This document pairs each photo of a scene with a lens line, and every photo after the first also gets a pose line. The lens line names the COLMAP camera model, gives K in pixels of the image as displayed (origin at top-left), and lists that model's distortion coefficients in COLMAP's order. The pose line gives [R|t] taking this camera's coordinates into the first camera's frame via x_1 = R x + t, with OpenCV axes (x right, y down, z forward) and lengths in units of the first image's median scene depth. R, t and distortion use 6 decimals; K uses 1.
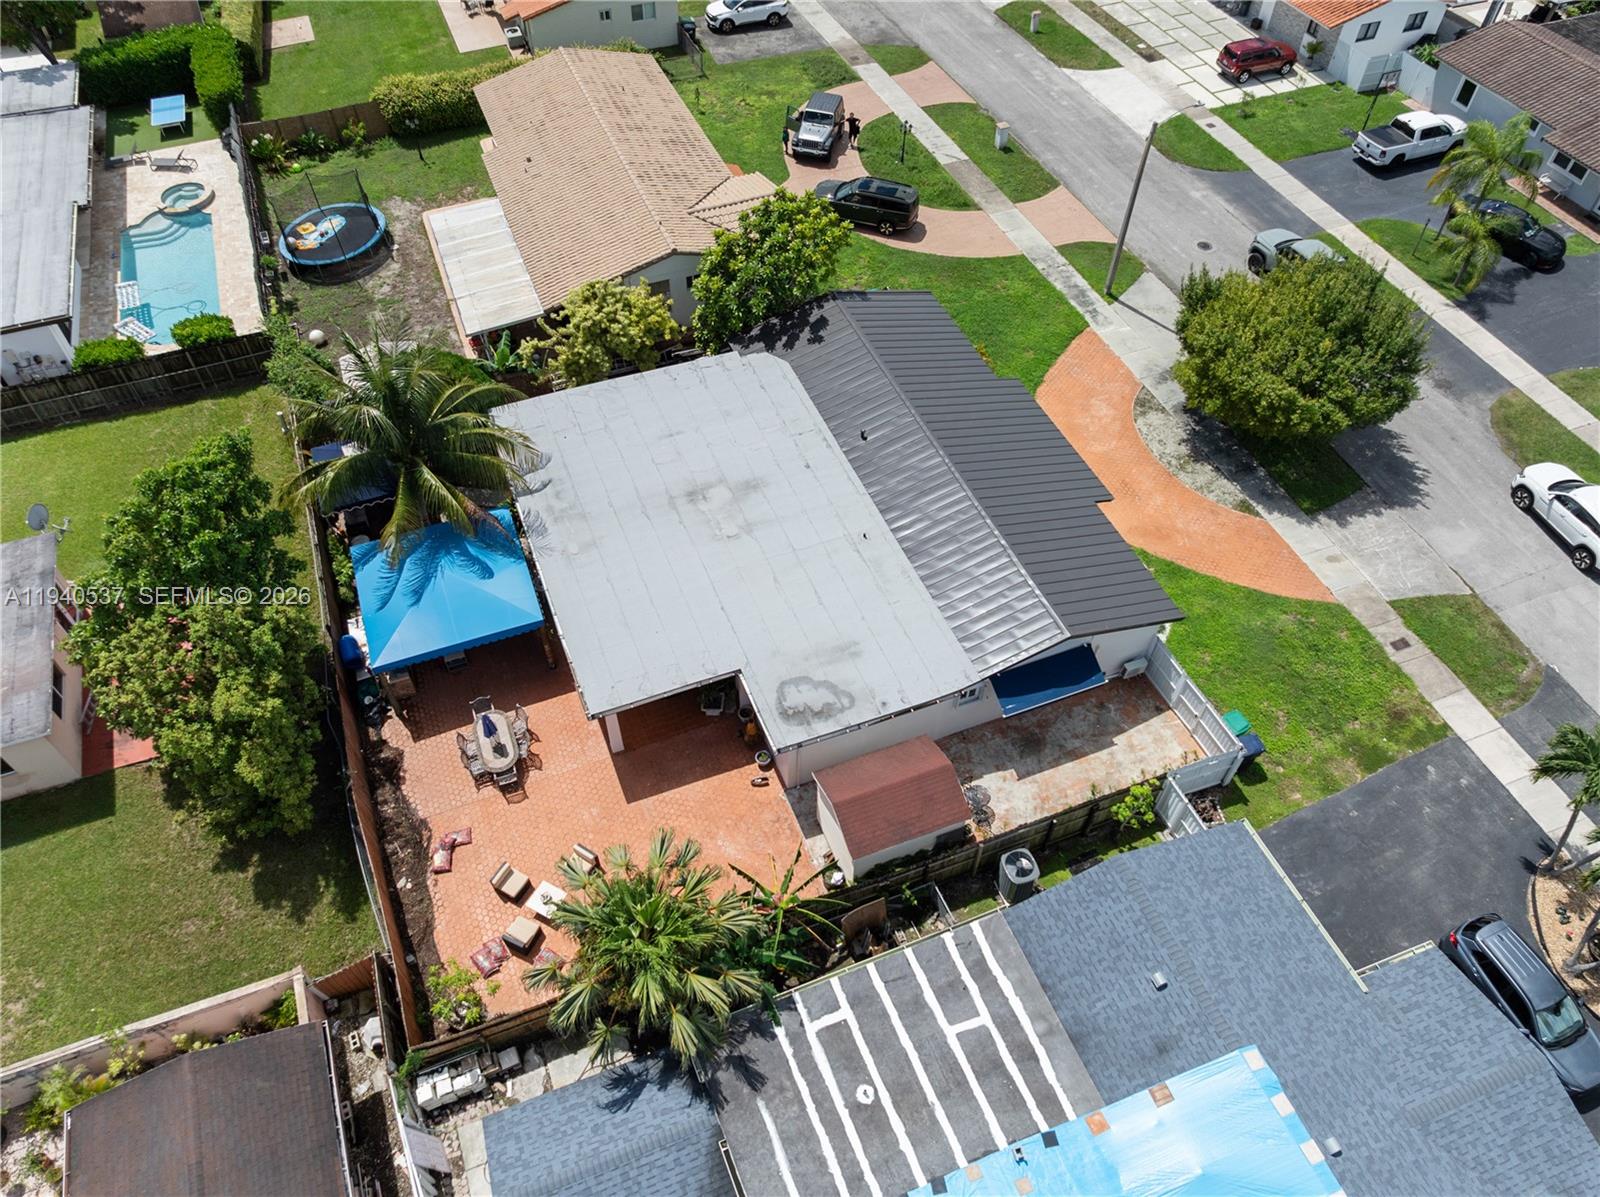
lens RADIAL K [[1107.0, 0, 804.0], [0, 1107.0, 588.4], [0, 0, 1]] dist [-0.036924, 0.011330]
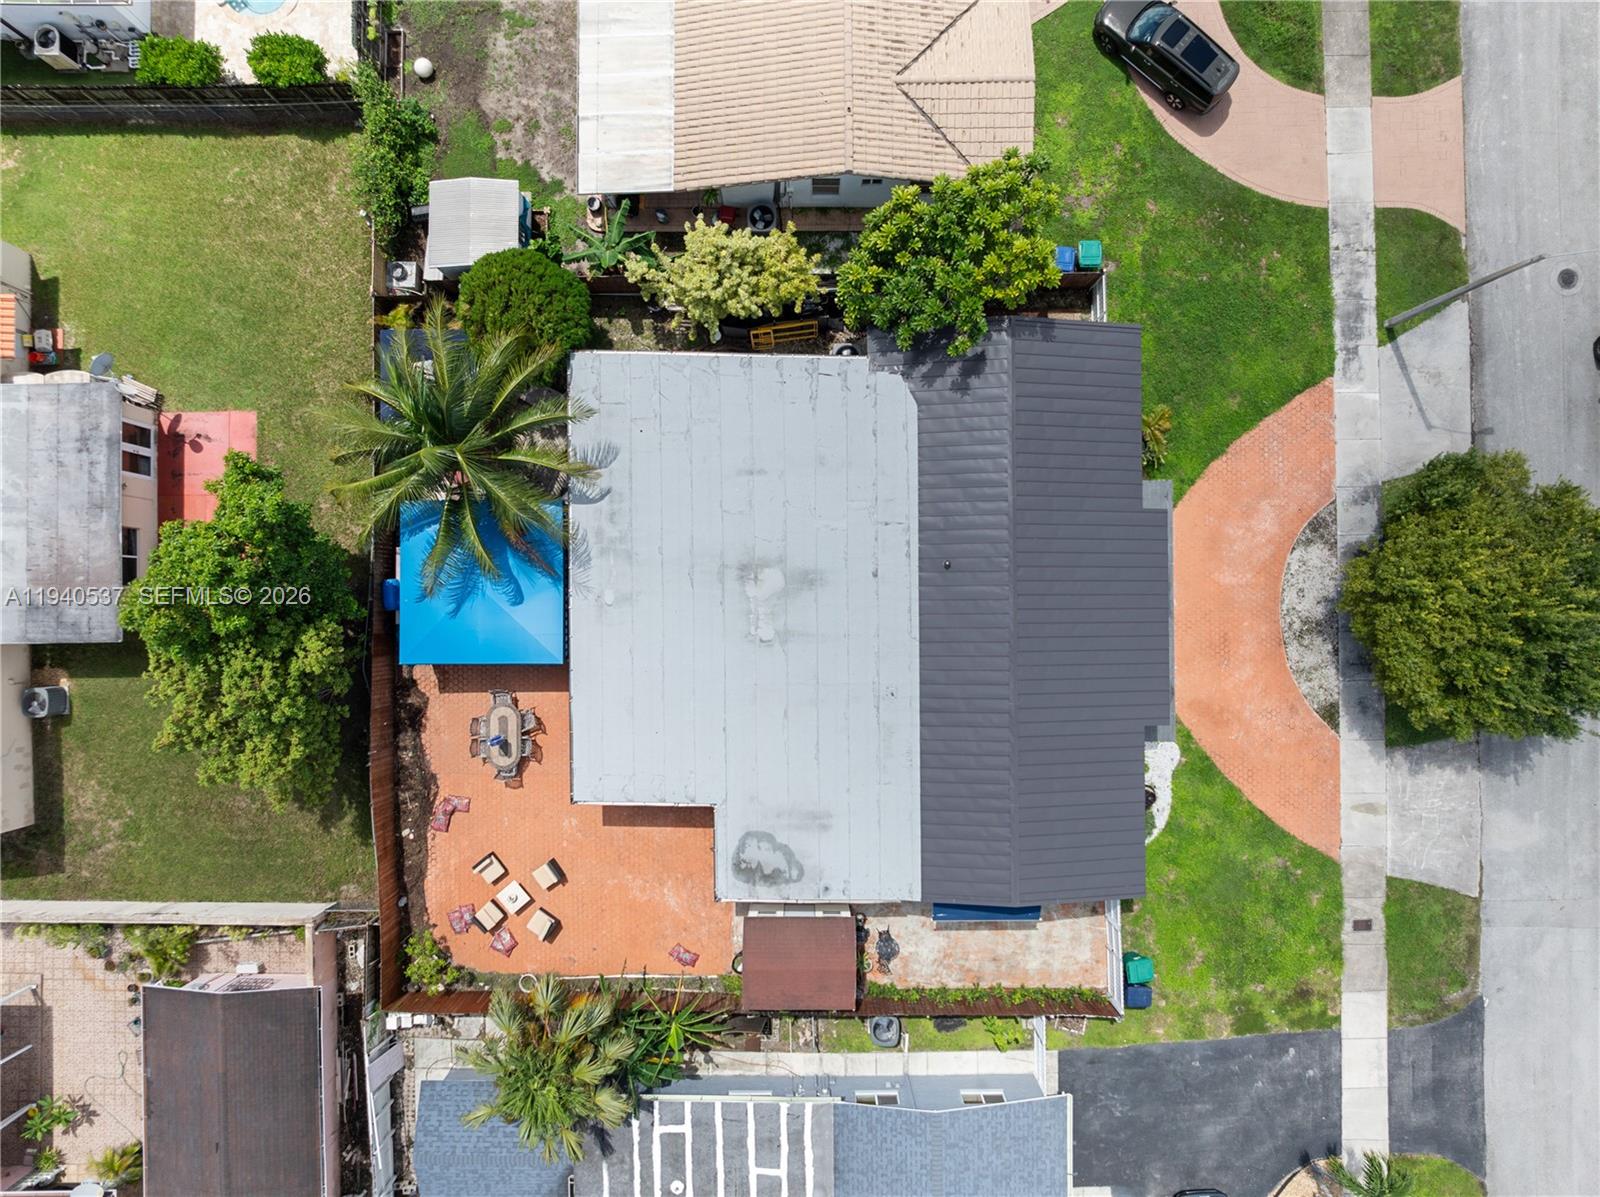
lens RADIAL K [[1107.0, 0, 802.3], [0, 1107.0, 591.8], [0, 0, 1]] dist [-0.036924, 0.011330]
pose [[0.930407, 0.366093, -0.017839, -0.034253], [-0.276024, 0.731860, 0.623050, -0.714499], [0.241150, -0.574766, 0.781978, 0.283901]]
